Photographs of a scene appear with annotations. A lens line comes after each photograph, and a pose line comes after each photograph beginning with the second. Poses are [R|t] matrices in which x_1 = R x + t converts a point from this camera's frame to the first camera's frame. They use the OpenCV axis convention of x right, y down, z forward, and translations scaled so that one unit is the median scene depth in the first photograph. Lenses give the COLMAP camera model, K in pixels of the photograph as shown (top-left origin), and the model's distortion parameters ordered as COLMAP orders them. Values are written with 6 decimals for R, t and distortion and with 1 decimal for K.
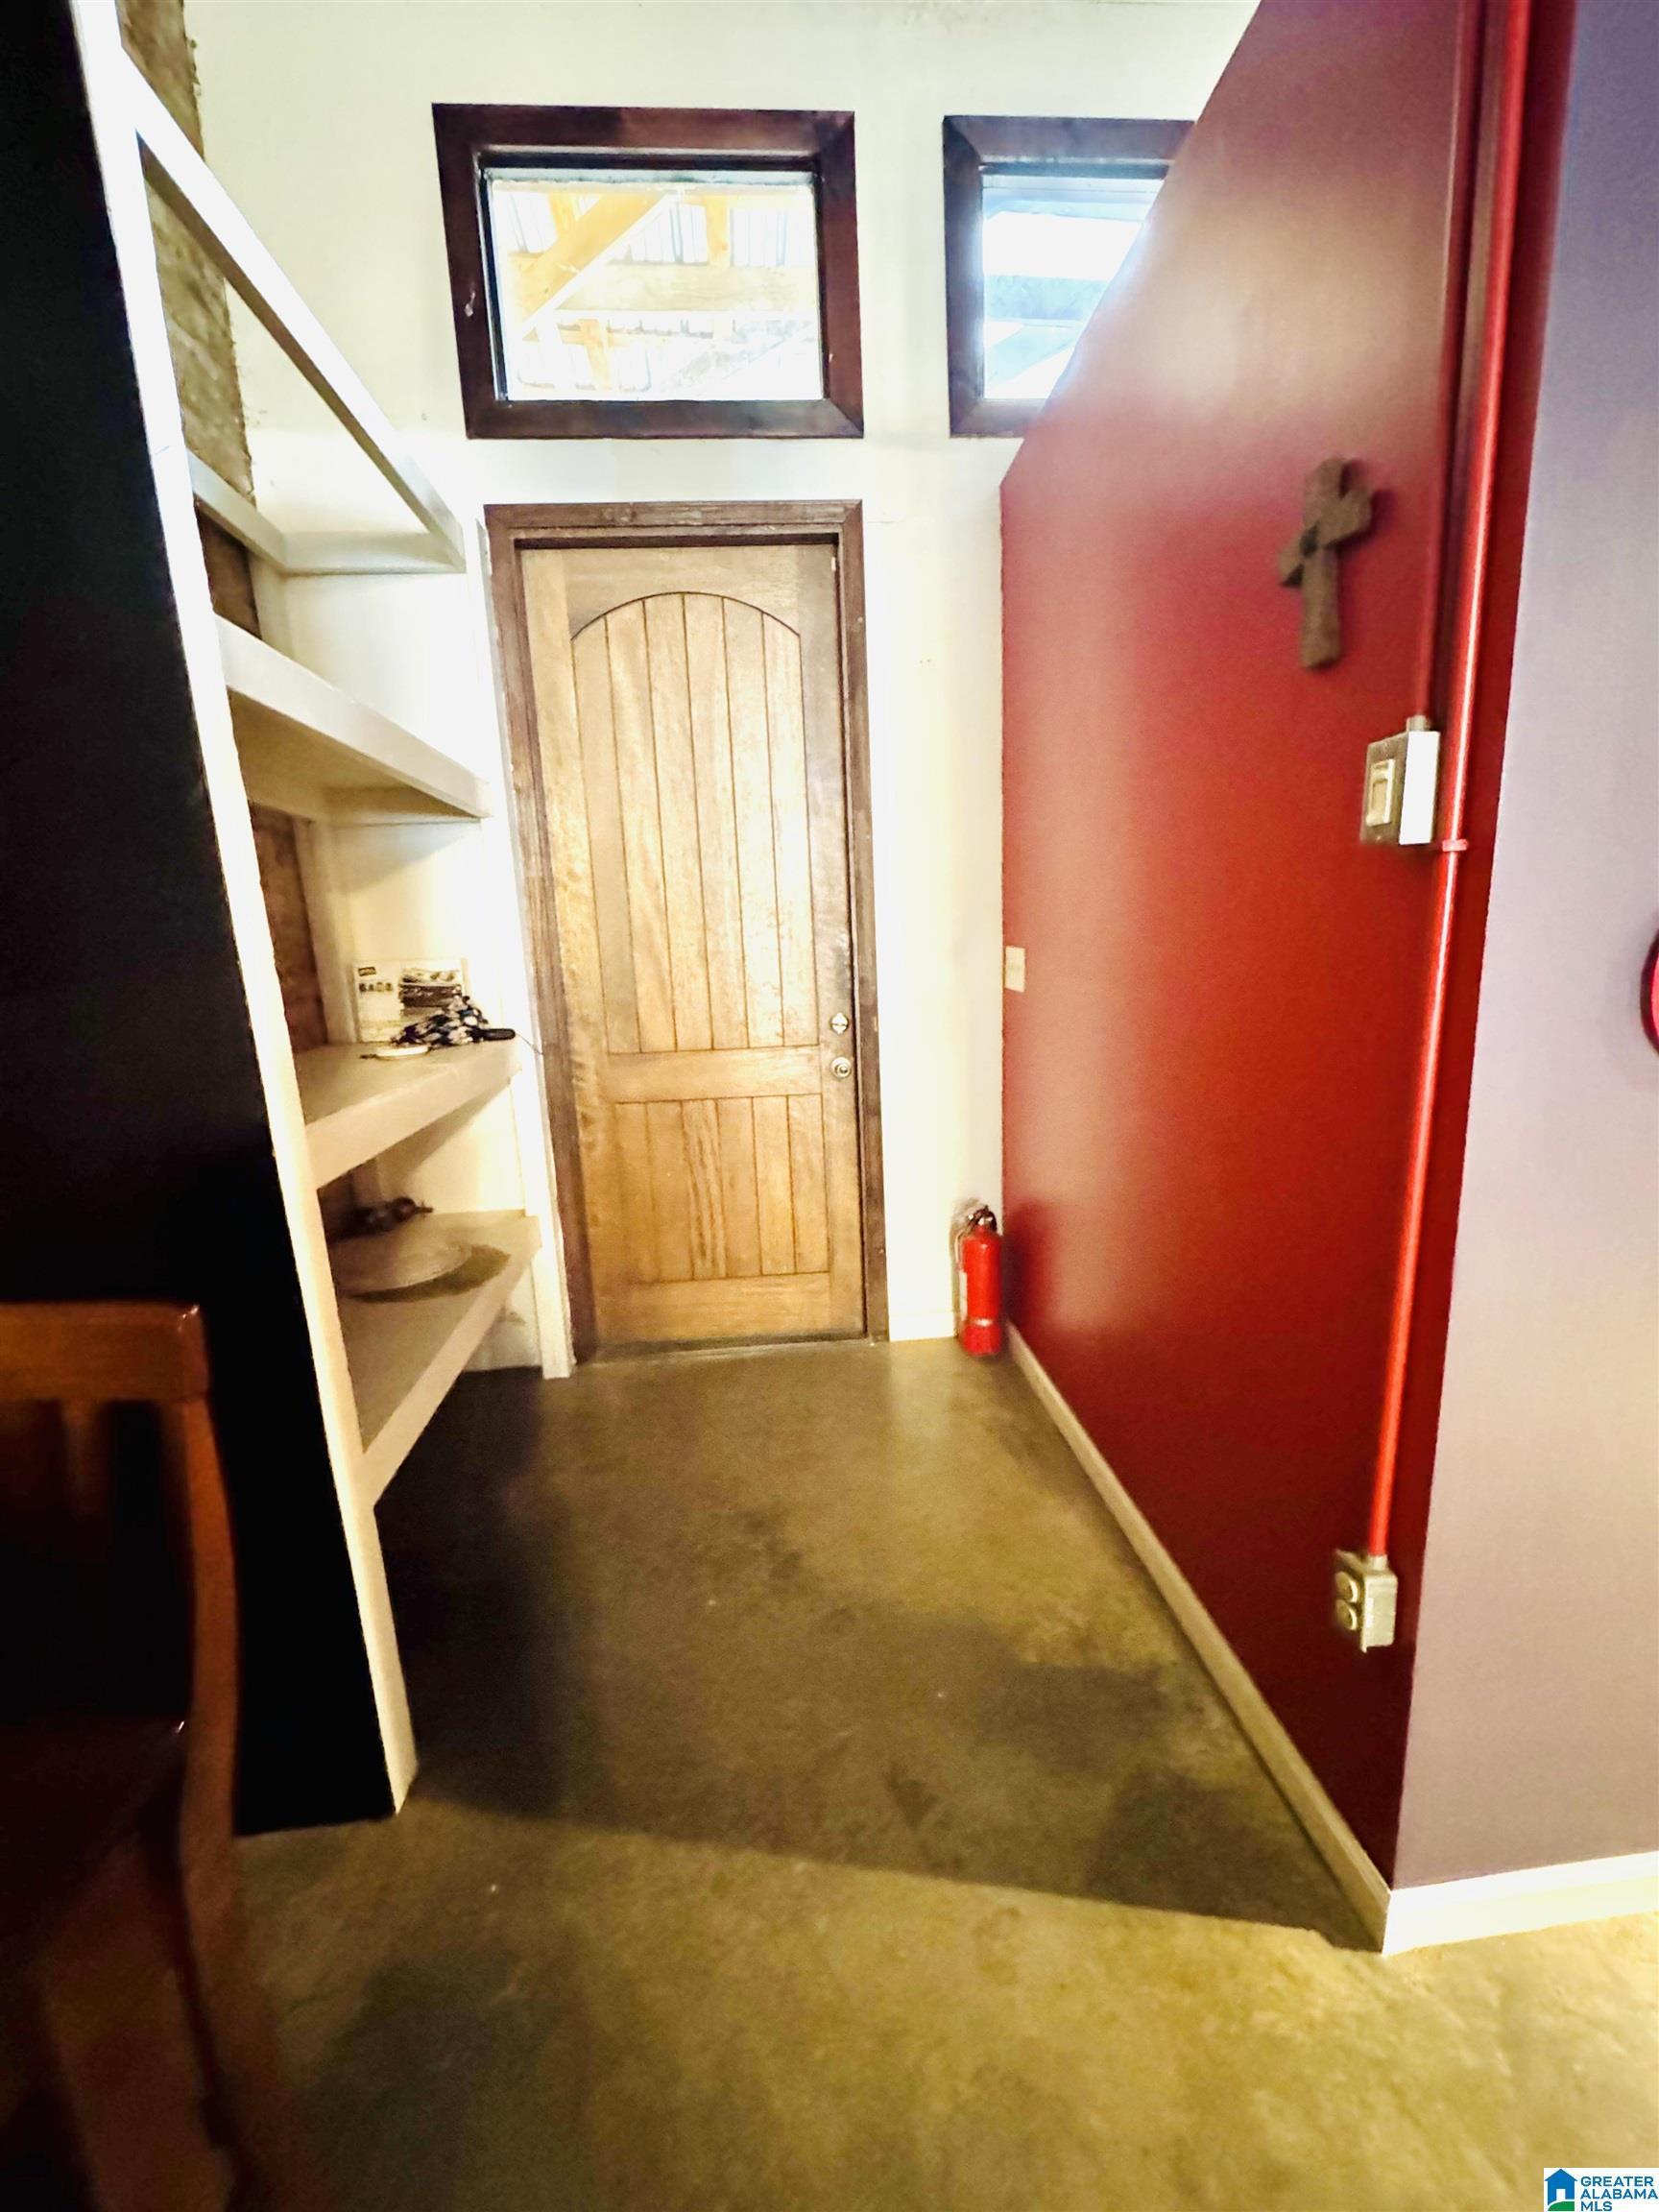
lens RADIAL K [[886.6, 0, 826.6], [0, 886.6, 1111.1], [0, 0, 1]] dist [-0.000952, -0.000351]
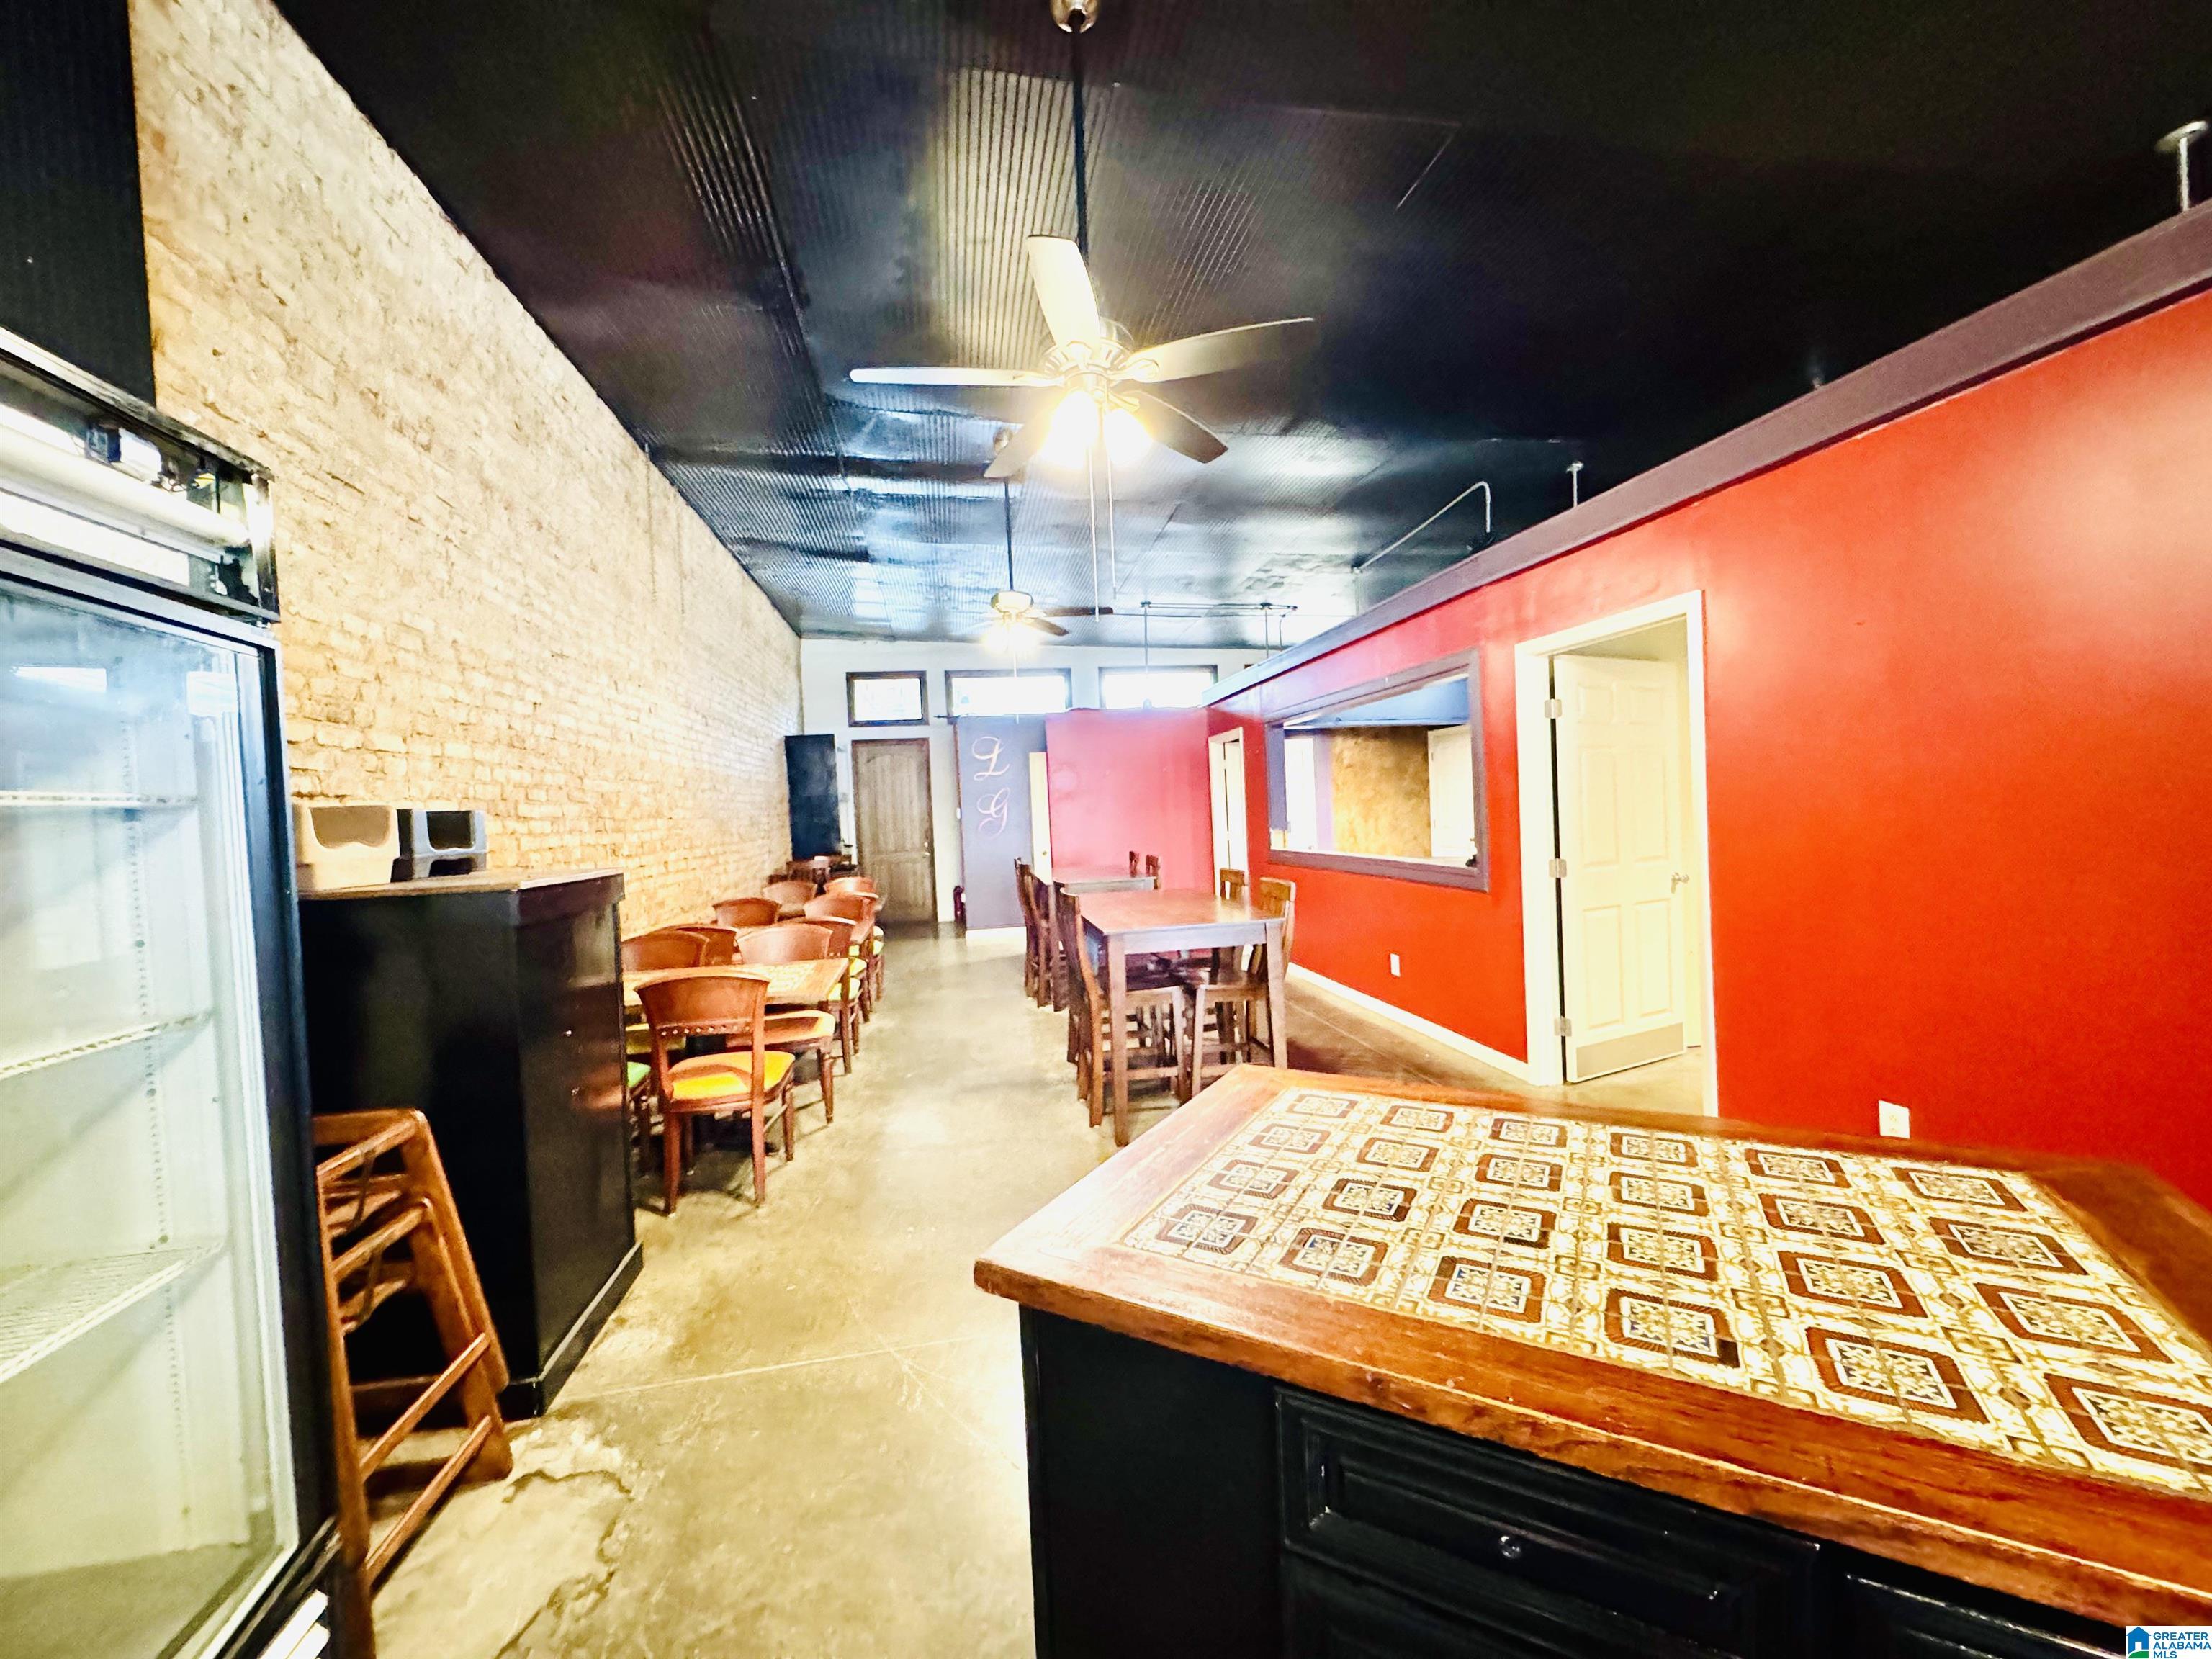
lens RADIAL K [[886.6, 0, 1101.2], [0, 886.6, 848.9], [0, 0, 1]] dist [-0.000952, -0.000351]
pose [[0.996892, -0.005861, 0.078559, 0.560883], [0.018385, 0.987000, -0.159666, 0.670285], [-0.076602, 0.160614, 0.984040, -3.537599]]
